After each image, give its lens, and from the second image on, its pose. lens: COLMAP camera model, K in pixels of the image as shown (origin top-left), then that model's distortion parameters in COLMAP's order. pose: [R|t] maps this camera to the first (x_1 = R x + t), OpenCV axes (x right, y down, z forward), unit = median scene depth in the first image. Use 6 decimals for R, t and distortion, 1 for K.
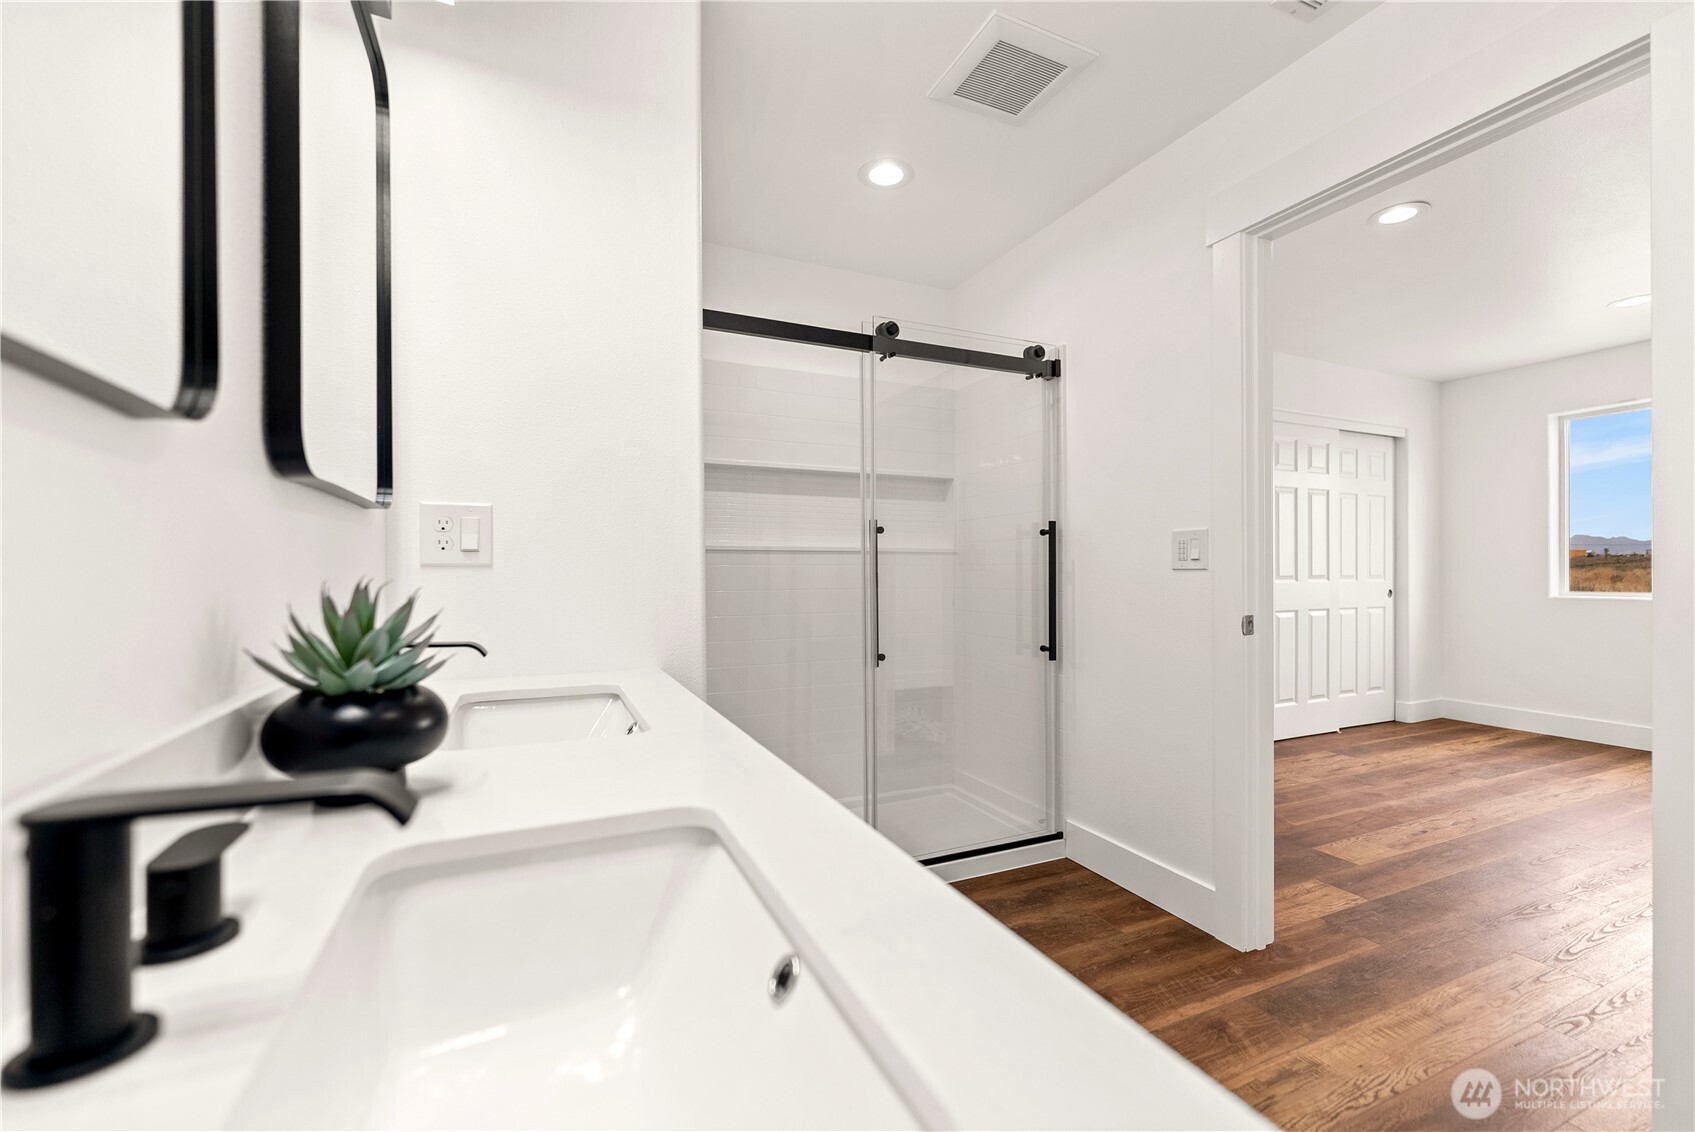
lens RADIAL K [[689.9, 0, 840.1], [0, 689.9, 572.1], [0, 0, 1]] dist [-0.004786, -0.000363]
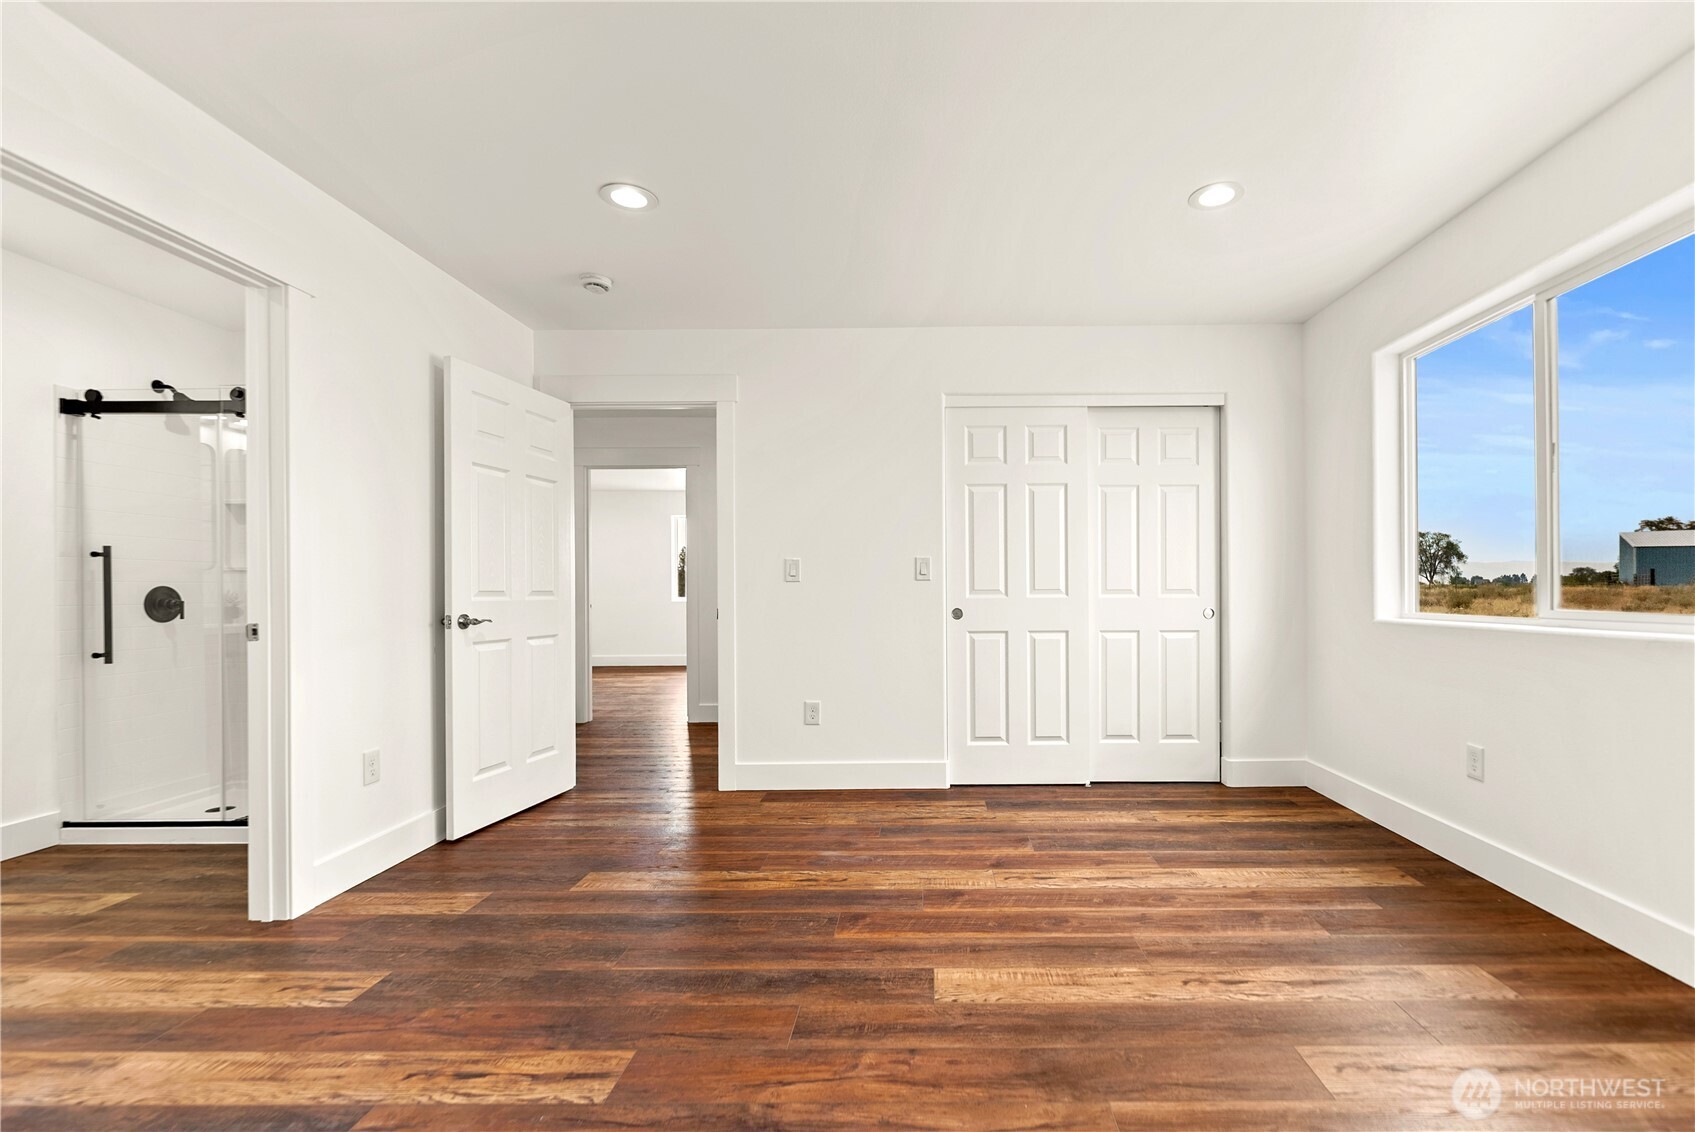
lens RADIAL K [[735.0, 0, 909.1], [0, 735.0, 589.4], [0, 0, 1]] dist [-0.000010, -0.000810]
pose [[0.919771, 0.002418, -0.392449, 0.904628], [-0.000411, 0.999986, 0.005199, -0.000355], [0.392456, -0.004620, 0.919759, 0.138358]]
